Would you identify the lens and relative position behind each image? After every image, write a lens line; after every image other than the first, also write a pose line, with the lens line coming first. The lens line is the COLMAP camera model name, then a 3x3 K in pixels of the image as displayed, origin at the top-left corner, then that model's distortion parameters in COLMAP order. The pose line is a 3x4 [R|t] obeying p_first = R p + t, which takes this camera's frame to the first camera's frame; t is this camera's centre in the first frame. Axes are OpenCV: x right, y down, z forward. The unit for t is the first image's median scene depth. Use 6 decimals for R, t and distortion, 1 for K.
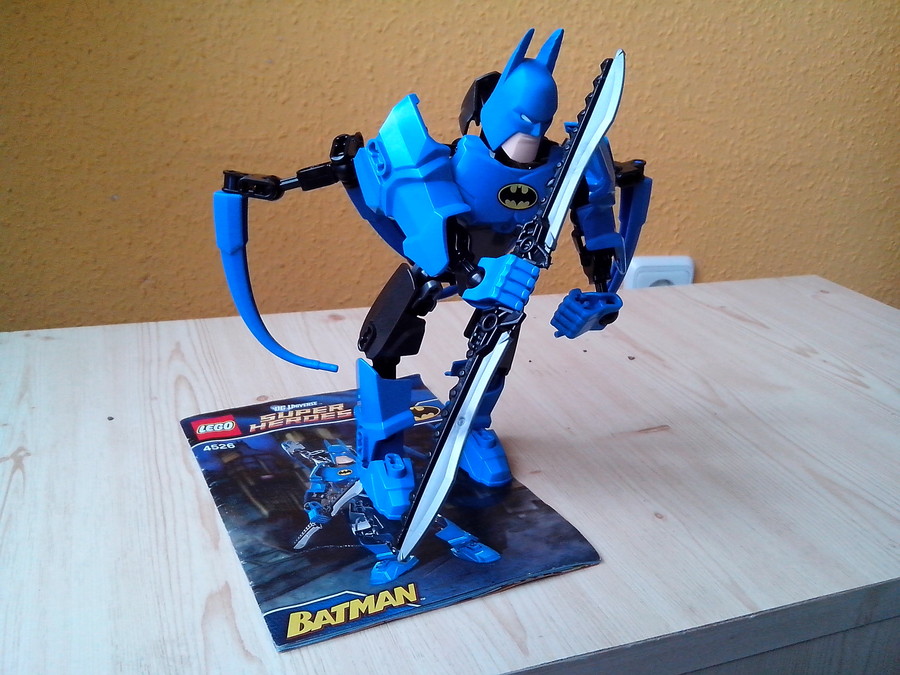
lens RADIAL K [[865.4, 0, 450.0], [0, 865.4, 337.5], [0, 0, 1]] dist [0.044925, -0.124959]
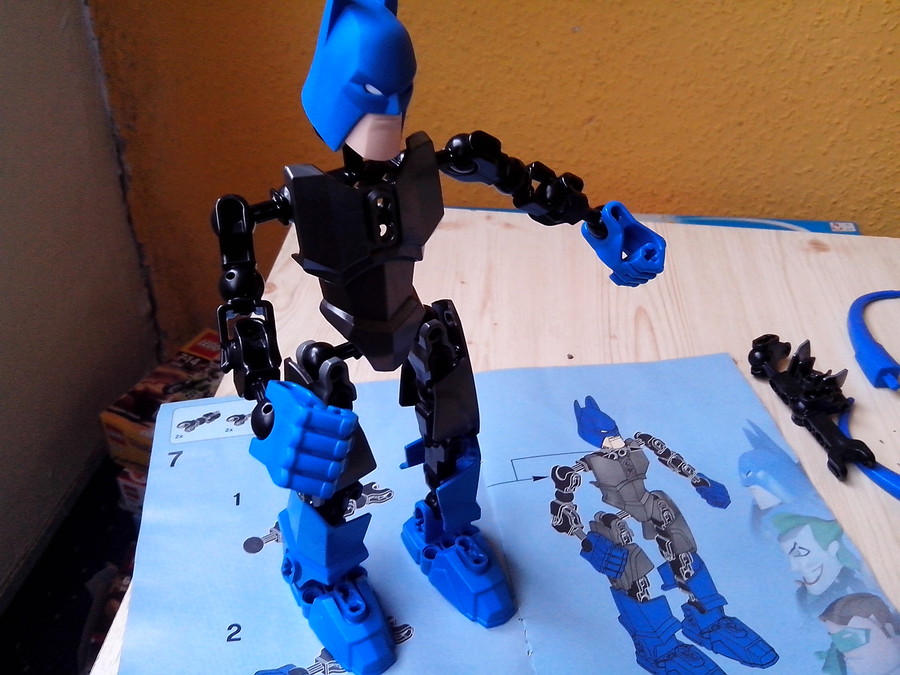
lens RADIAL K [[856.4, 0, 459.9], [0, 856.4, 350.7], [0, 0, 1]] dist [0.061639, -0.155614]
pose [[0.903010, 0.237268, -0.358158, -0.089140], [-0.129251, 0.945076, 0.300209, -0.097774], [0.409716, -0.224799, 0.884080, 0.065139]]
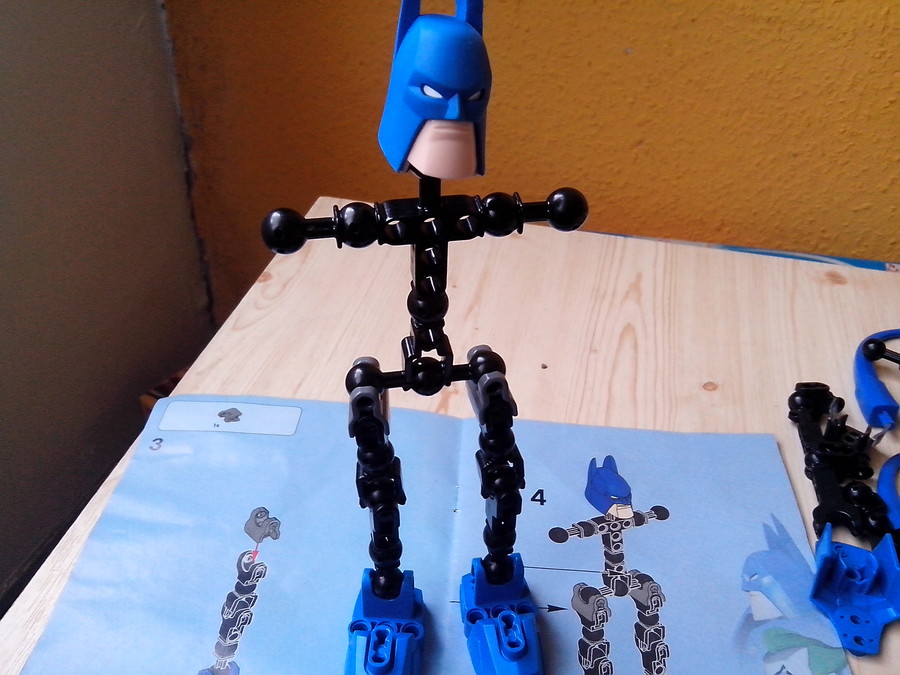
lens RADIAL K [[865.4, 0, 450.0], [0, 865.4, 337.5], [0, 0, 1]] dist [0.044925, -0.124959]
pose [[0.832842, 0.291768, -0.470367, -0.024472], [-0.175801, 0.945223, 0.275043, -0.095166], [0.524850, -0.146377, 0.838514, 0.091713]]
